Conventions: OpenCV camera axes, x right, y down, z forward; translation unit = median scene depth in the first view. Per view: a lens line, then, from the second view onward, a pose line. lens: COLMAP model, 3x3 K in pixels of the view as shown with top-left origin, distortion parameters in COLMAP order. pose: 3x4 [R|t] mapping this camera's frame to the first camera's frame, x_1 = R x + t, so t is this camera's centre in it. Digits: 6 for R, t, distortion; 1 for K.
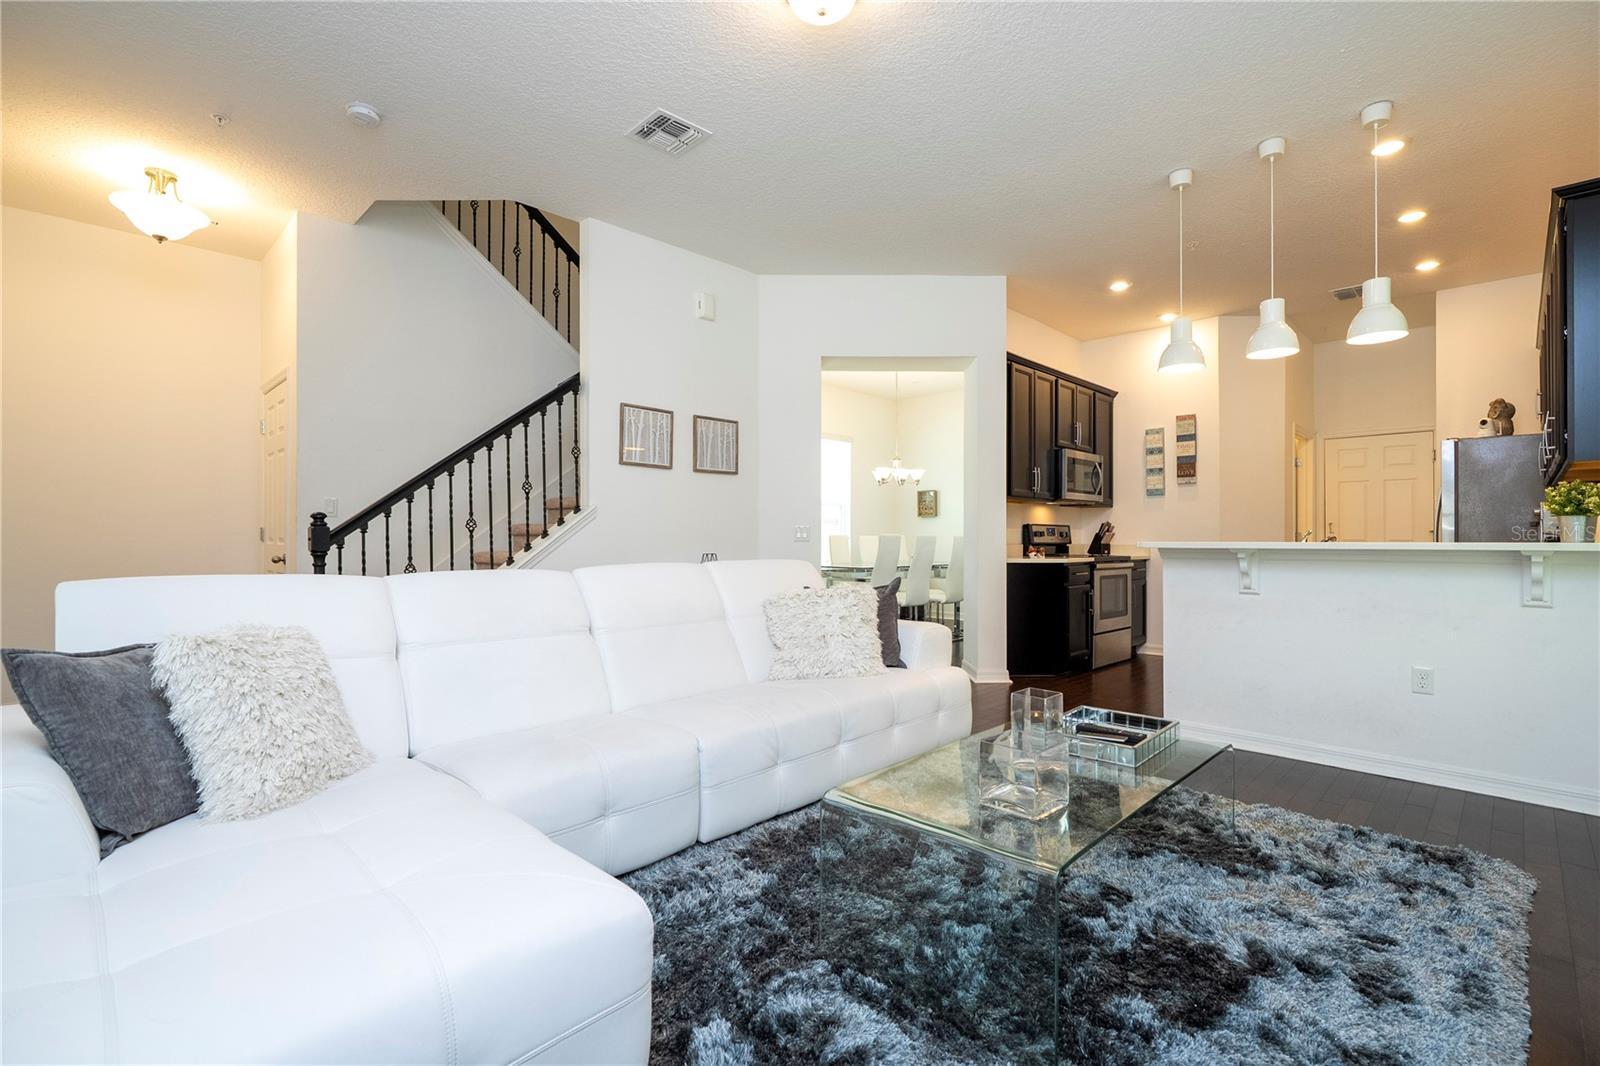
lens RADIAL K [[719.0, 0, 809.4], [0, 719.0, 532.8], [0, 0, 1]] dist [-0.003849, 0.001457]
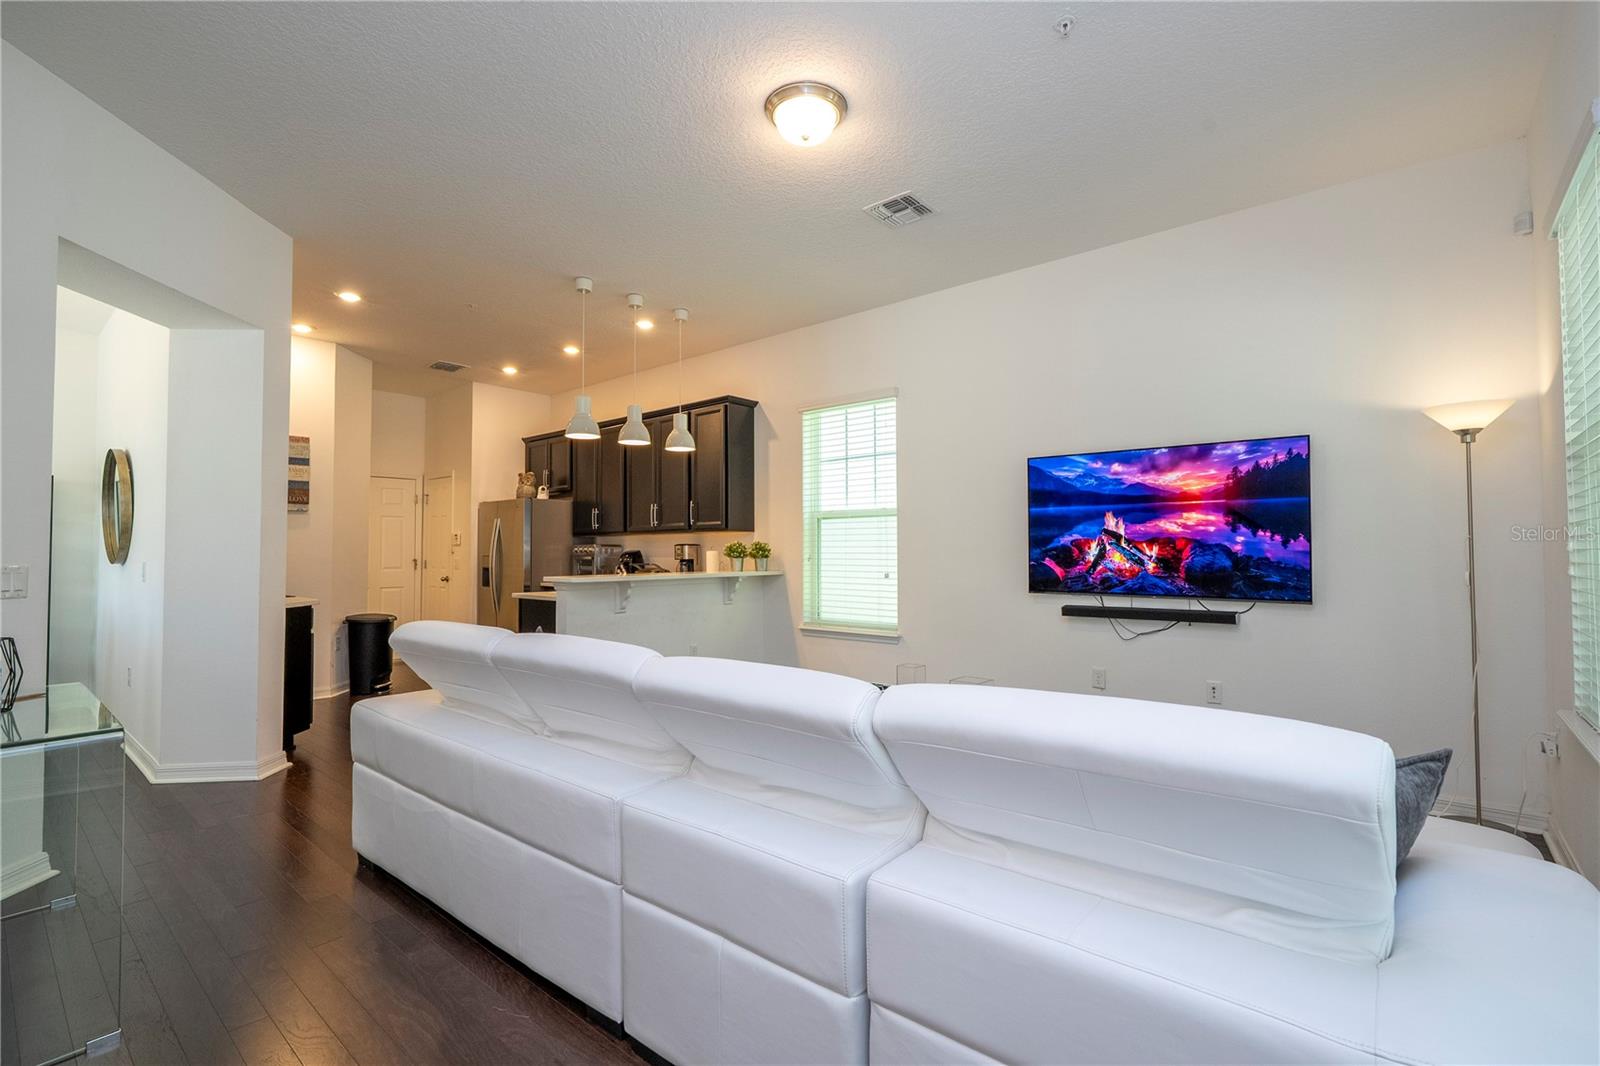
lens RADIAL K [[719.0, 0, 809.4], [0, 719.0, 532.8], [0, 0, 1]] dist [-0.003849, 0.001457]
pose [[-0.073343, 0.028094, 0.996911, -0.497040], [-0.003975, 0.999587, -0.028462, -0.019006], [-0.997299, -0.006050, -0.073201, 0.466868]]
